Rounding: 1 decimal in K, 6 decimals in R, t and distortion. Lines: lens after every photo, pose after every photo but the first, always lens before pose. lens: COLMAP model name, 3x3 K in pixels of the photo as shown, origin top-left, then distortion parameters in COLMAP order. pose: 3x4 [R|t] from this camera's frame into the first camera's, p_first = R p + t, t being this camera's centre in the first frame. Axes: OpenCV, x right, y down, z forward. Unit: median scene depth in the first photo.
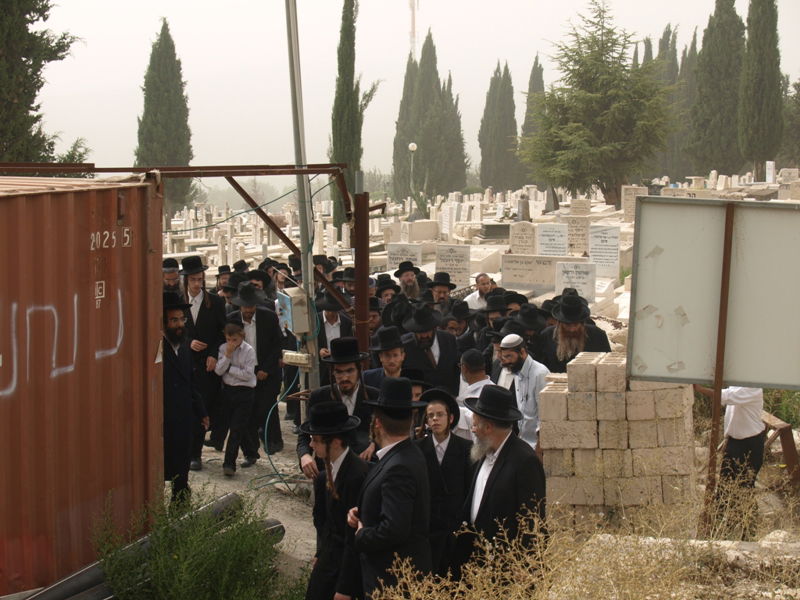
lens RADIAL K [[1672.9, 0, 400.0], [0, 1672.9, 300.0], [0, 0, 1]] dist [-0.129784, 0.031612]
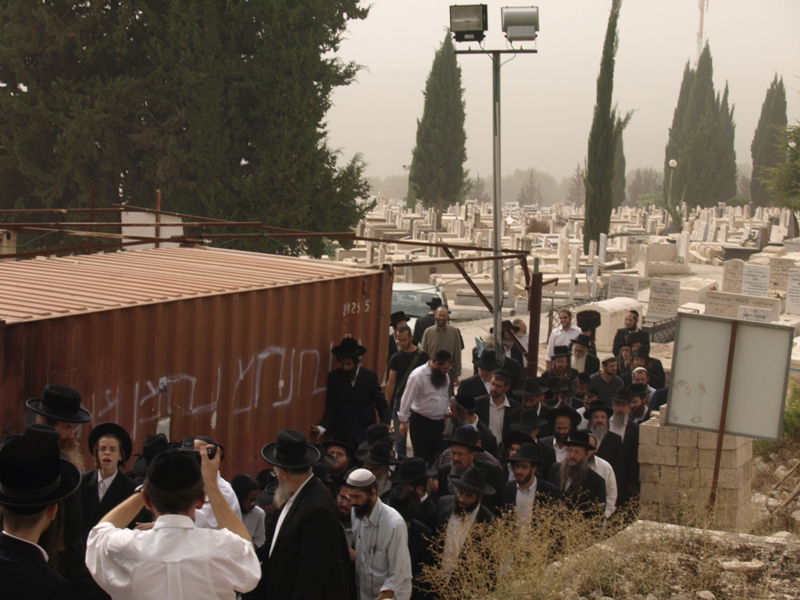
lens RADIAL K [[1672.9, 0, 400.0], [0, 1672.9, 300.0], [0, 0, 1]] dist [-0.129784, 0.031612]
pose [[0.984149, 0.072336, -0.161922, 0.028035], [-0.070980, 0.997377, 0.014154, -0.015773], [0.162521, -0.002437, 0.986702, -0.127061]]
